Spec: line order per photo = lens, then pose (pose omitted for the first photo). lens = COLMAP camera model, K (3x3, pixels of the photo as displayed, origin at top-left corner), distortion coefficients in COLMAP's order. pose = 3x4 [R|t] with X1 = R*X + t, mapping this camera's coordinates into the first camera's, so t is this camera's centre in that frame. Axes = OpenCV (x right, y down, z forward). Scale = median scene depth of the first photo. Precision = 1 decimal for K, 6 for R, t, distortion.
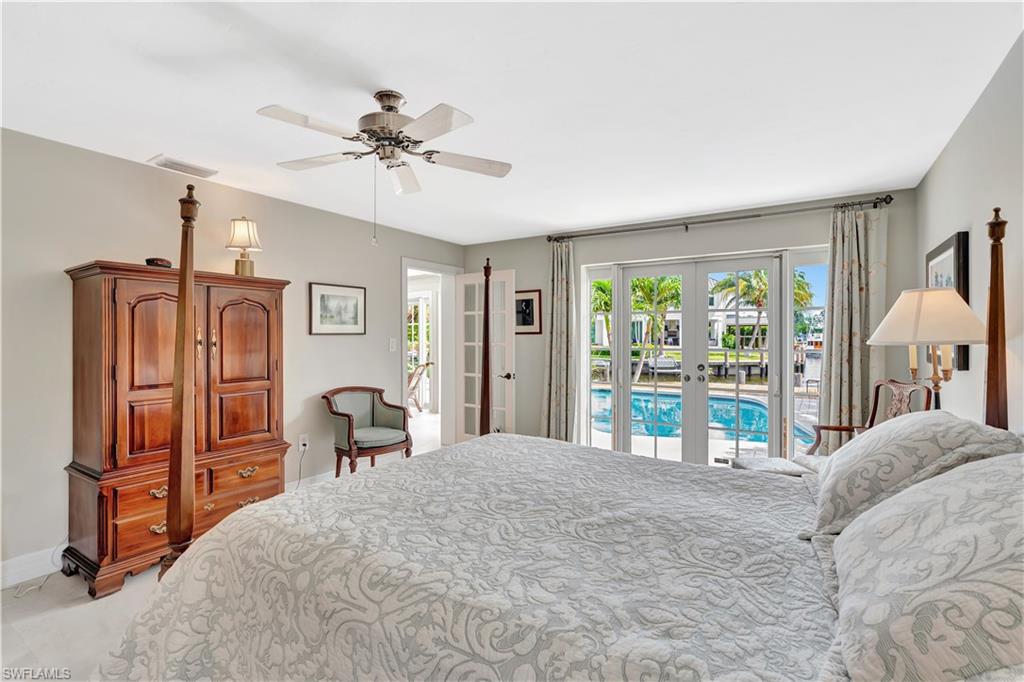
lens RADIAL K [[466.0, 0, 509.0], [0, 466.0, 337.6], [0, 0, 1]] dist [-0.008955, 0.001824]
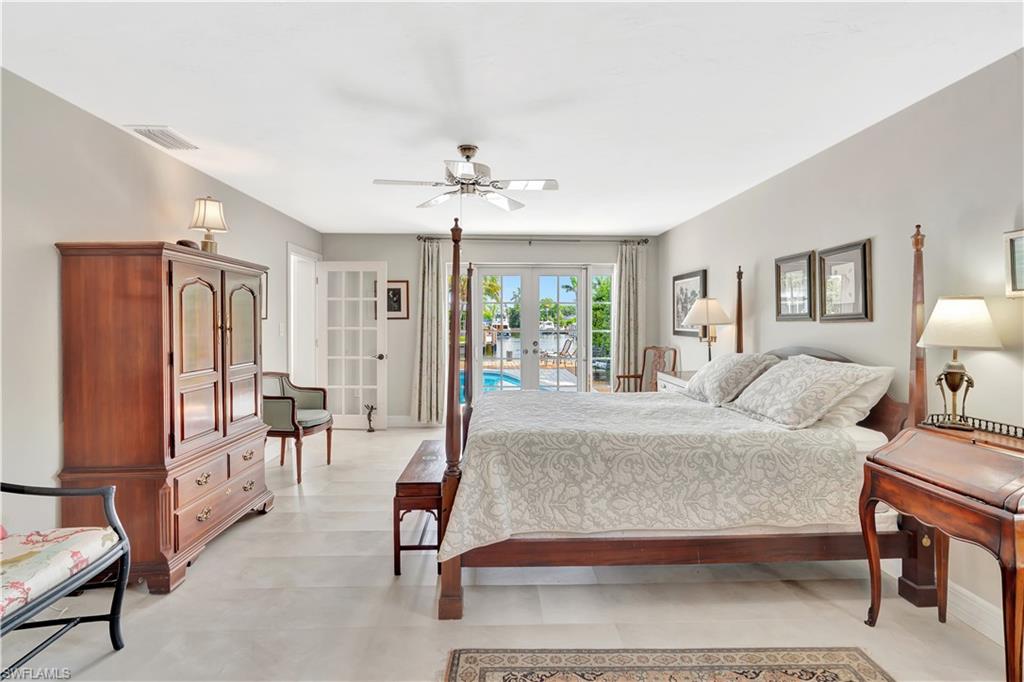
lens RADIAL K [[466.0, 0, 501.0], [0, 466.0, 322.7], [0, 0, 1]] dist [-0.008955, 0.001824]
pose [[0.829944, -0.001683, 0.557844, -0.535569], [0.001583, 0.999999, 0.000662, 0.000998], [-0.557844, 0.000333, 0.829946, -0.116591]]
